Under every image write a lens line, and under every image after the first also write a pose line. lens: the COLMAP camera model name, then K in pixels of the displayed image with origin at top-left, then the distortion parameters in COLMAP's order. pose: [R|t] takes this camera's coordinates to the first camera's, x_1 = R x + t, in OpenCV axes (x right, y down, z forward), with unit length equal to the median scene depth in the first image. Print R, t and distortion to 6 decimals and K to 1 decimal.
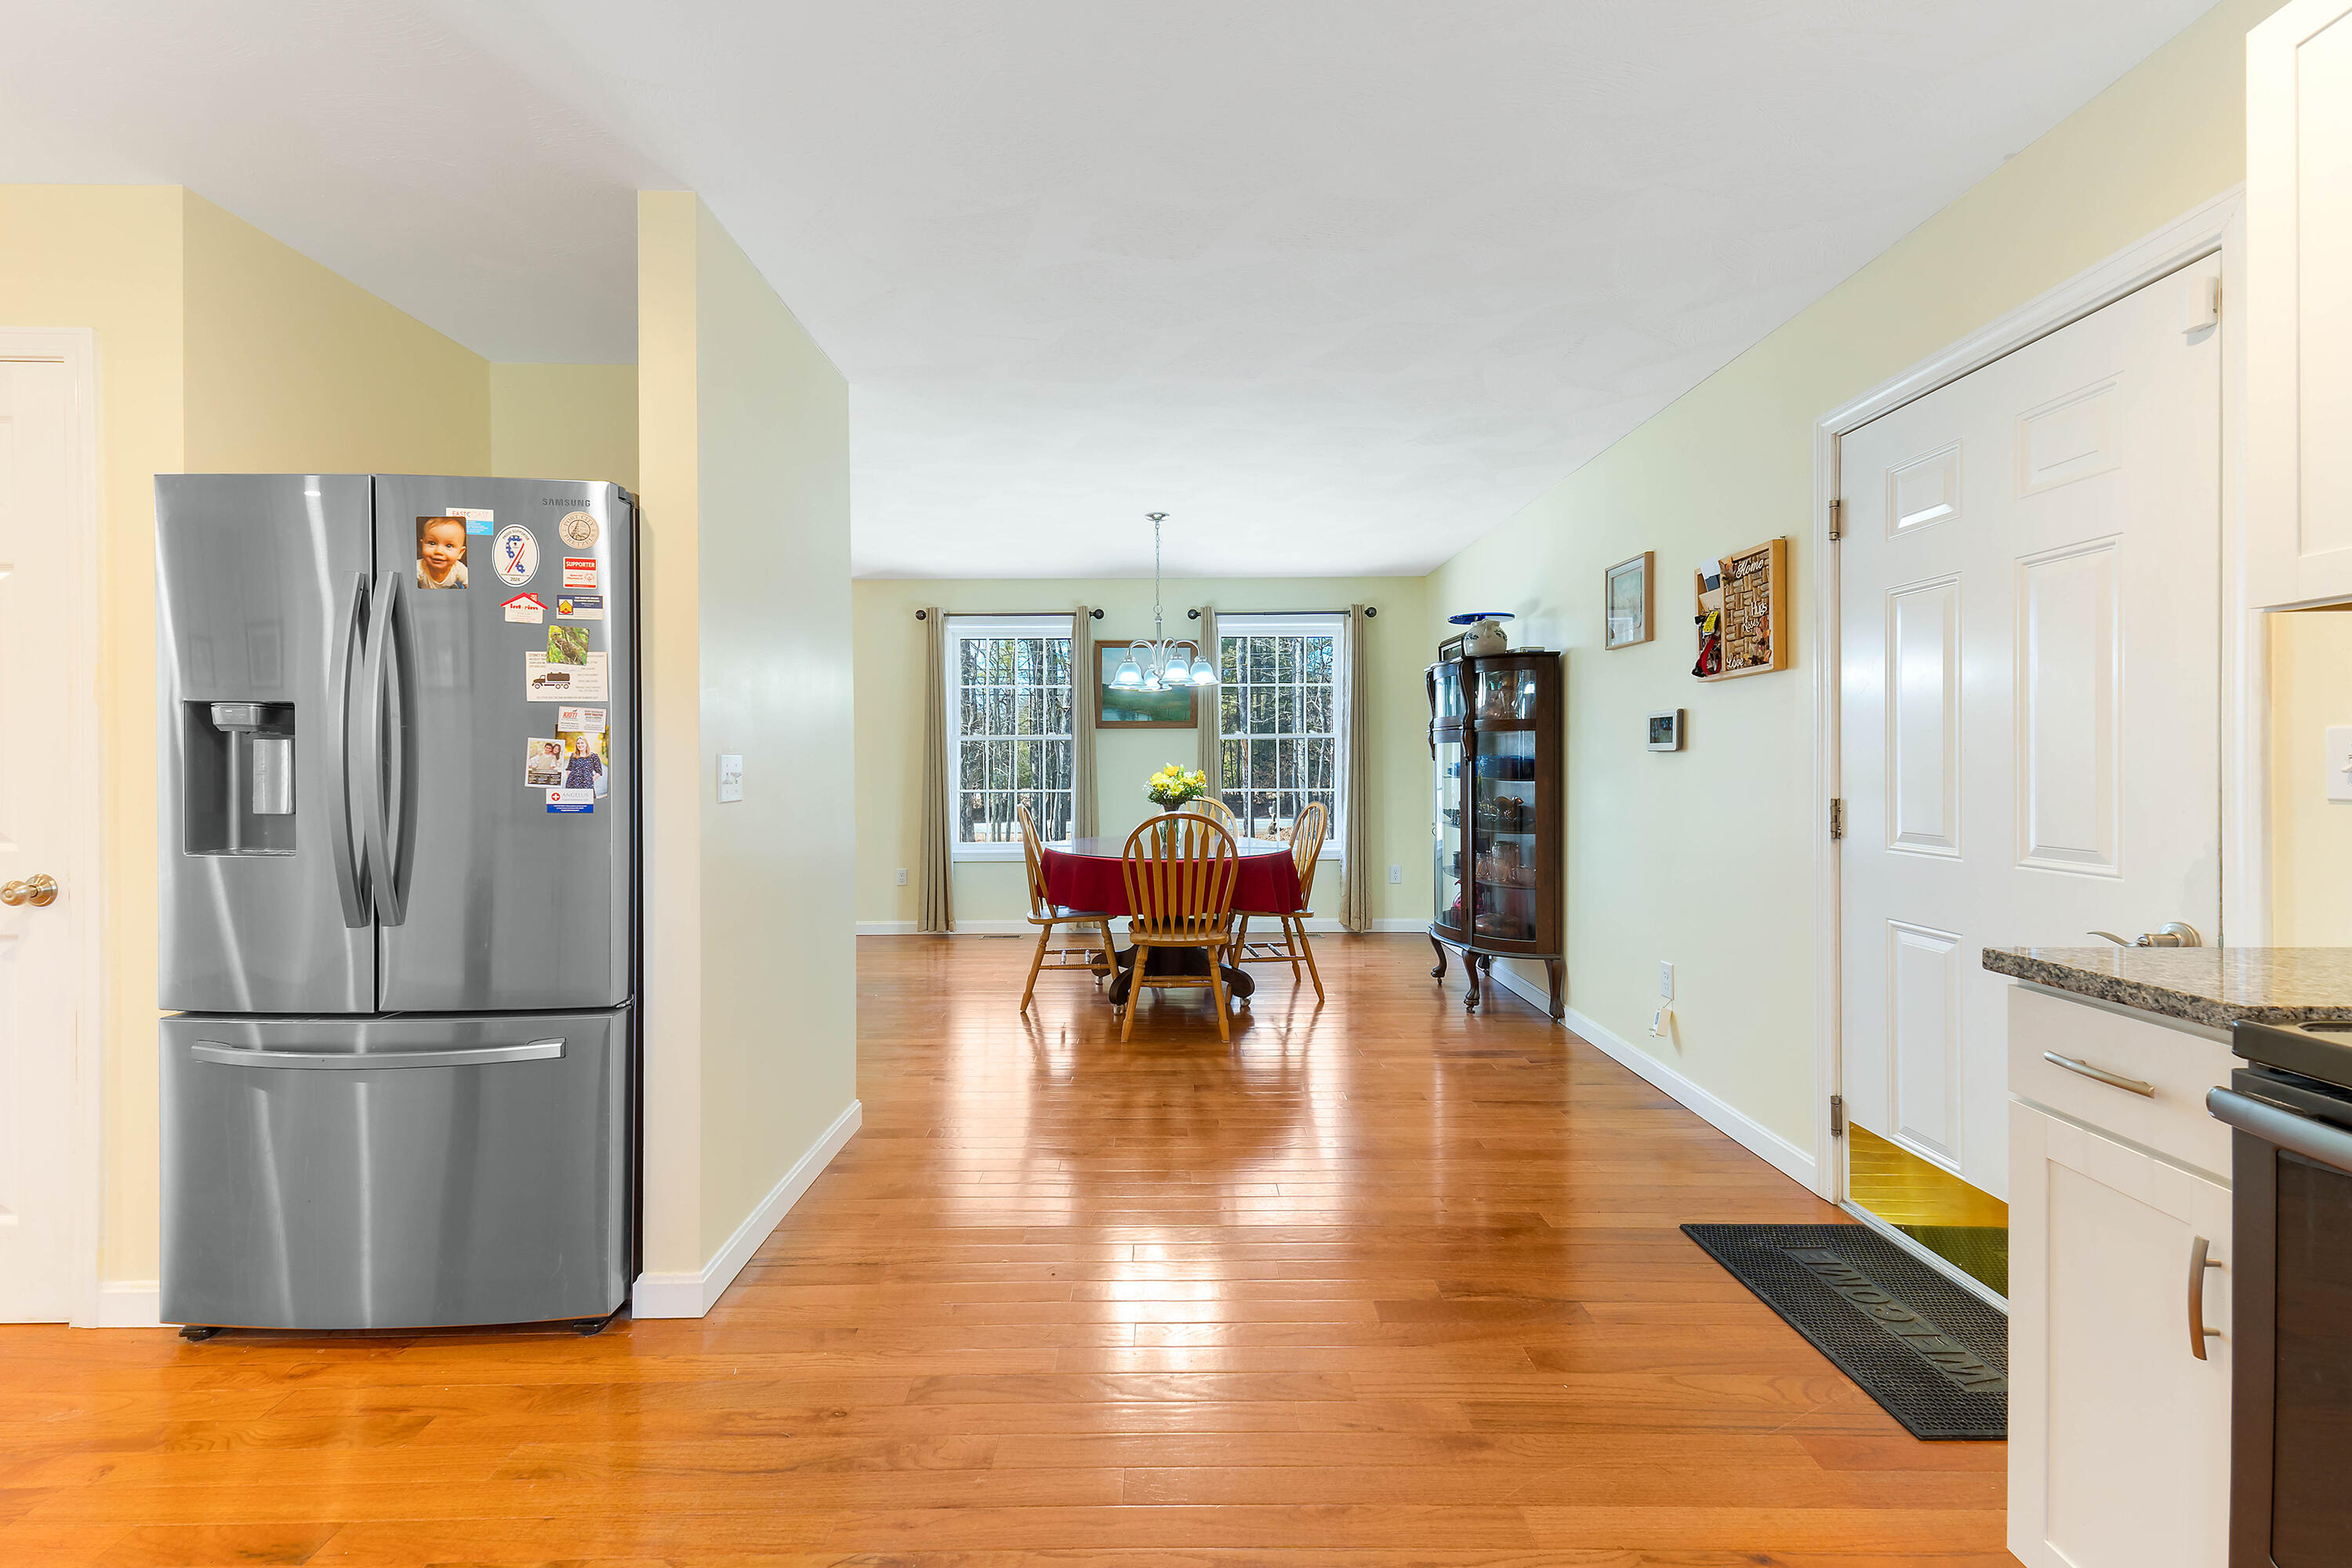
lens RADIAL K [[958.7, 0, 1175.9], [0, 958.7, 762.0], [0, 0, 1]] dist [0.032179, -0.009176]
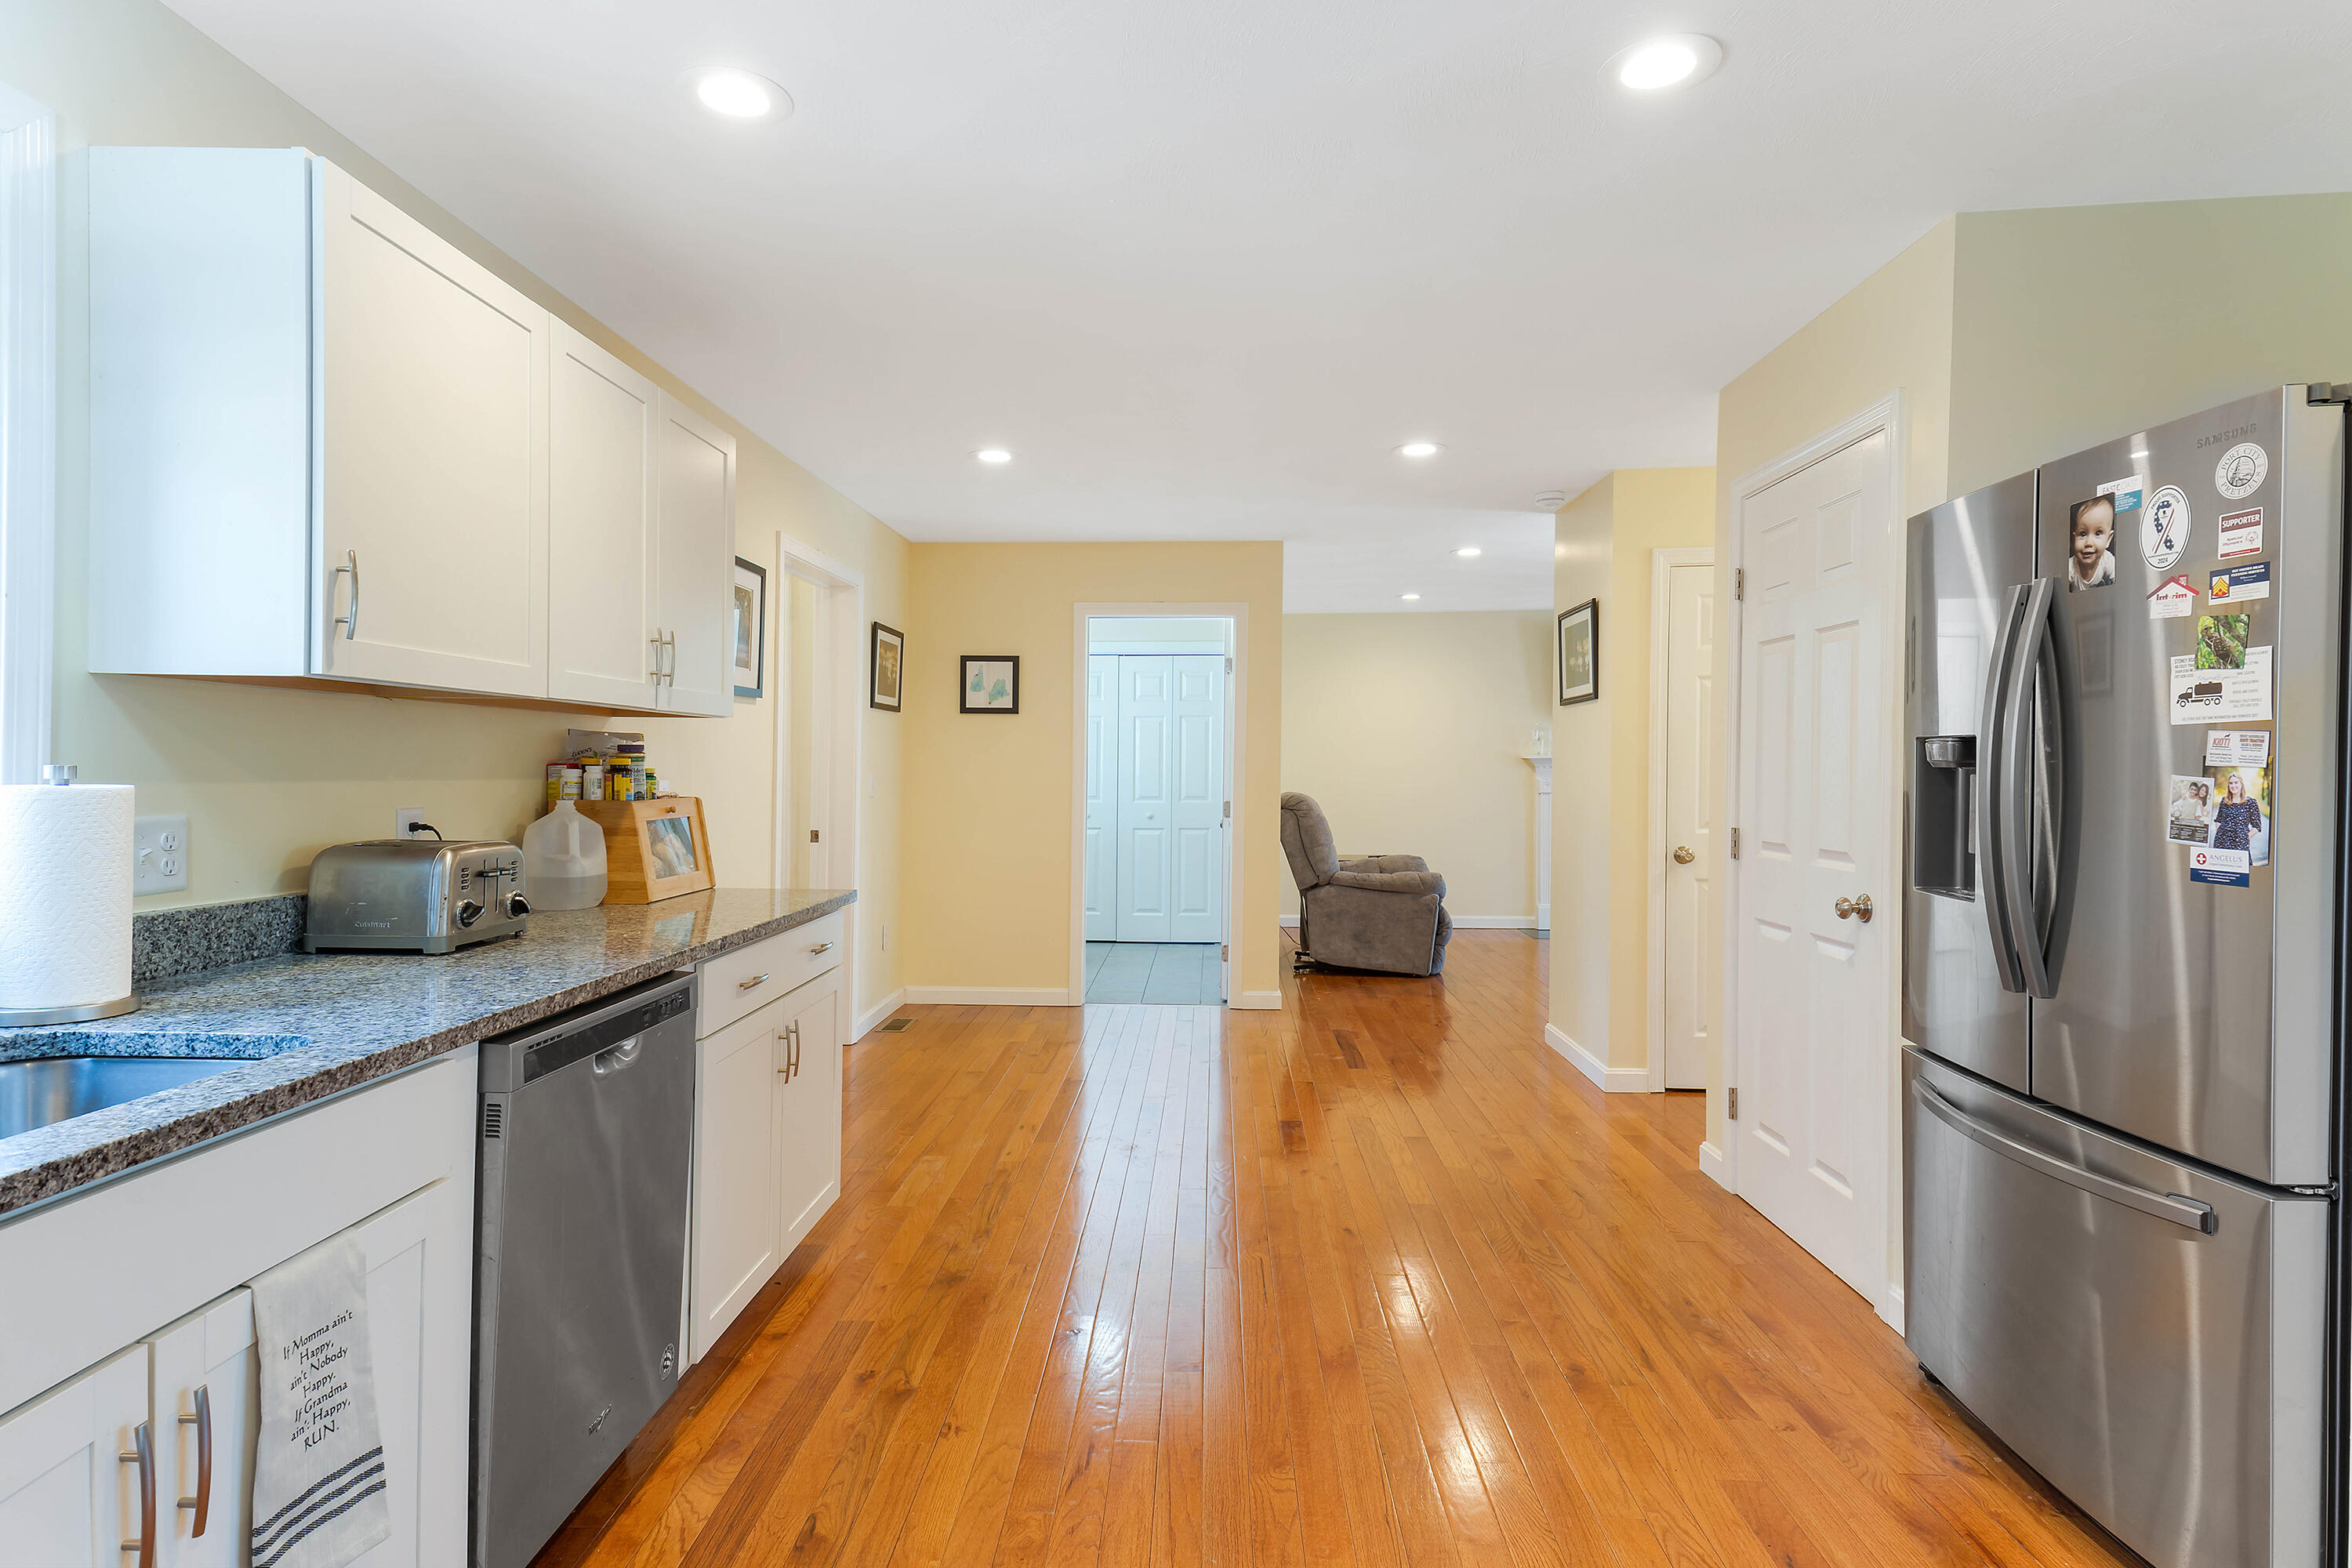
lens RADIAL K [[1205.5, 0, 1142.8], [0, 1205.5, 756.5], [0, 0, 1]] dist [0.035043, 0.000114]
pose [[-0.057171, -0.011475, -0.998298, 0.301848], [-0.003290, 0.999931, -0.011305, -0.025479], [0.998359, 0.002638, -0.057204, 0.278686]]
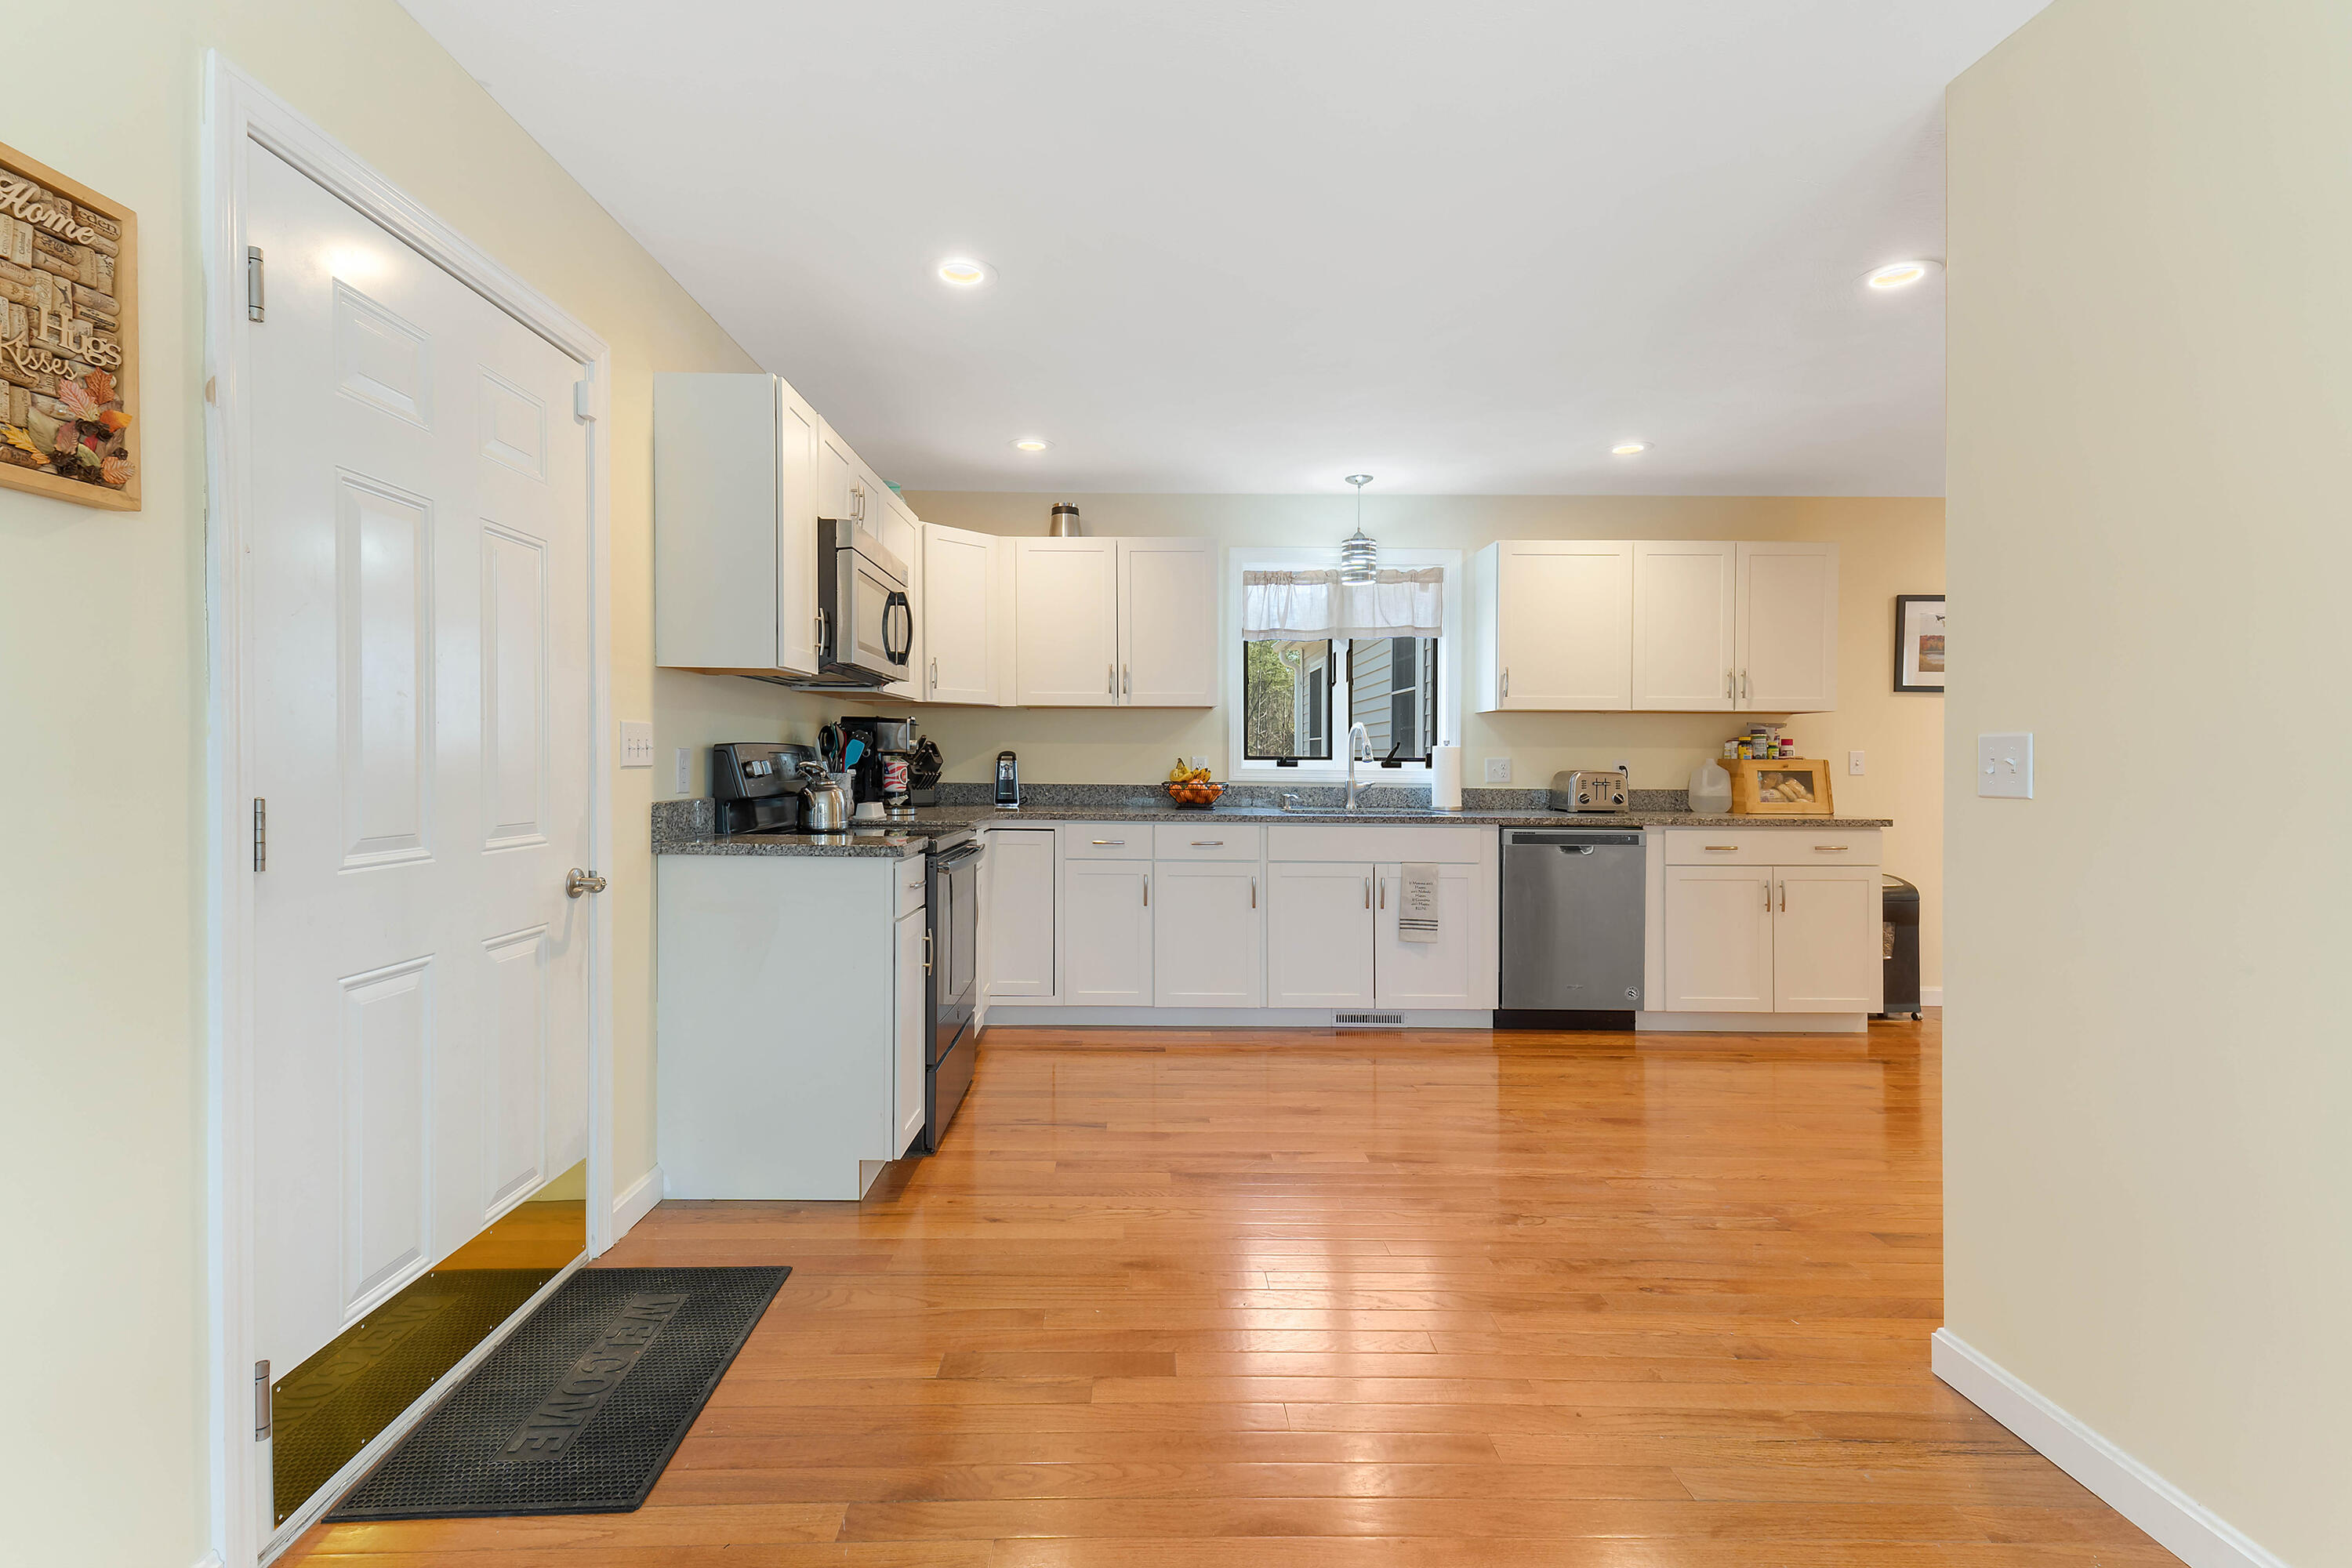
lens RADIAL K [[1081.8, 0, 1160.1], [0, 1081.8, 762.4], [0, 0, 1]] dist [0.016066, -0.000197]
pose [[-0.999840, -0.006150, -0.016812, 0.249044], [-0.006277, 0.999952, 0.007521, 0.011655], [0.016765, 0.007625, -0.999830, 2.132227]]
